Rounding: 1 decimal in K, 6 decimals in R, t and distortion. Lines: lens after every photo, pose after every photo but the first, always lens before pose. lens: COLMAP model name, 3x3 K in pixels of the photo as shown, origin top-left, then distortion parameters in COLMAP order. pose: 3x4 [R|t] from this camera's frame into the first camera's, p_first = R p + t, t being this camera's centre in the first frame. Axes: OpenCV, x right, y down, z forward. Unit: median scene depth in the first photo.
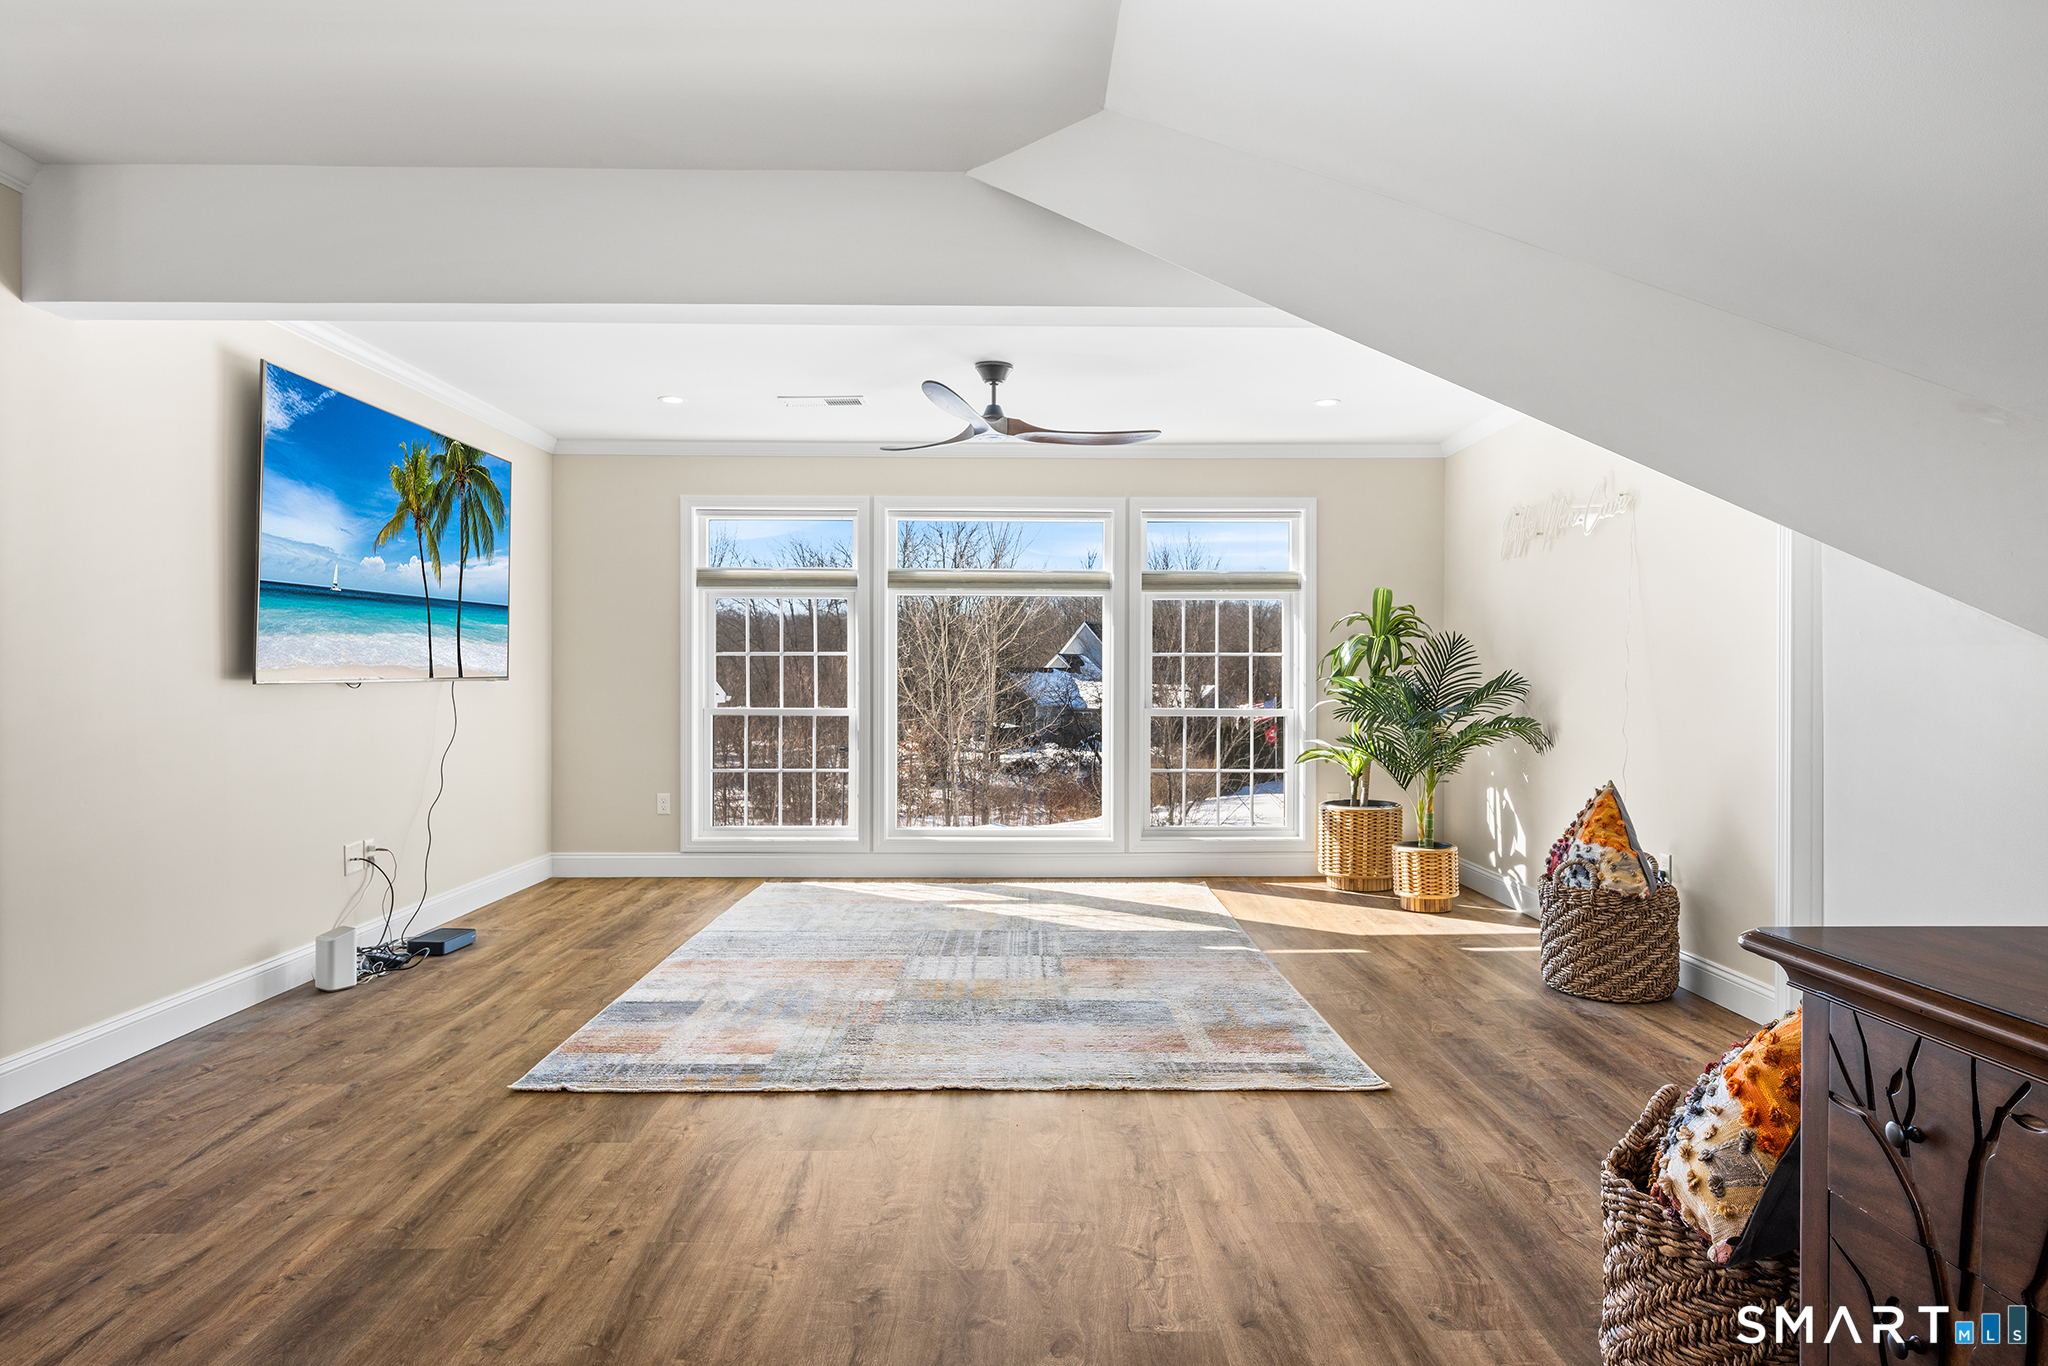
lens RADIAL K [[1174.4, 0, 1024.0], [0, 1174.4, 683.0], [0, 0, 1]] dist [0.000393, -0.001886]
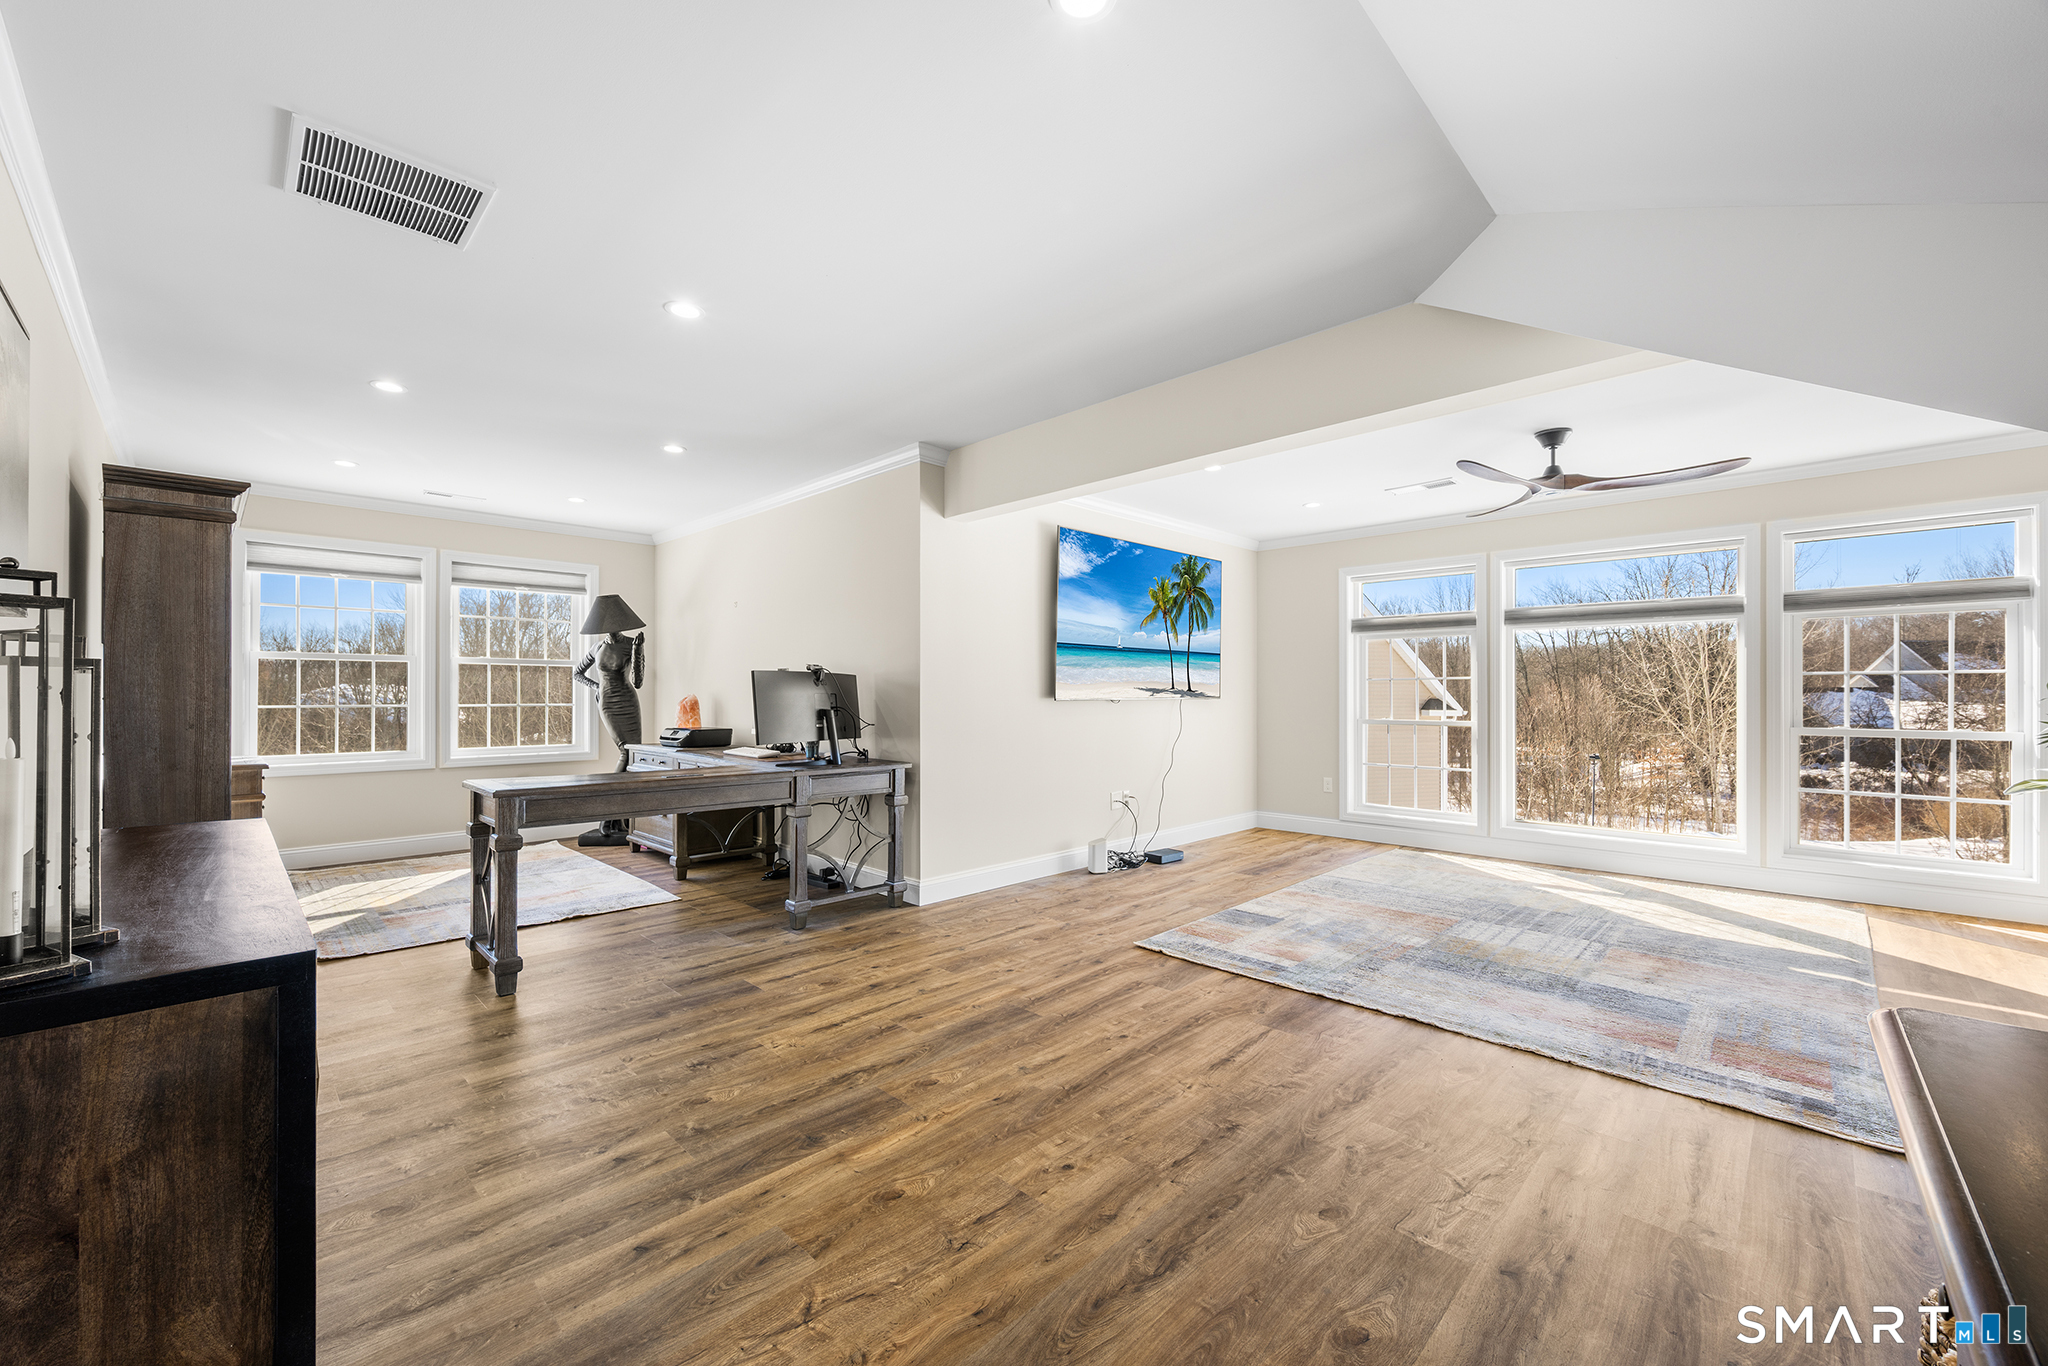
lens RADIAL K [[808.4, 0, 1025.6], [0, 808.4, 696.0], [0, 0, 1]] dist [-0.000259, -0.000165]
pose [[0.704056, -0.000965, -0.710144, 0.243520], [-0.003243, 0.999984, -0.004574, -0.000354], [0.710137, 0.005523, 0.704042, 0.073914]]
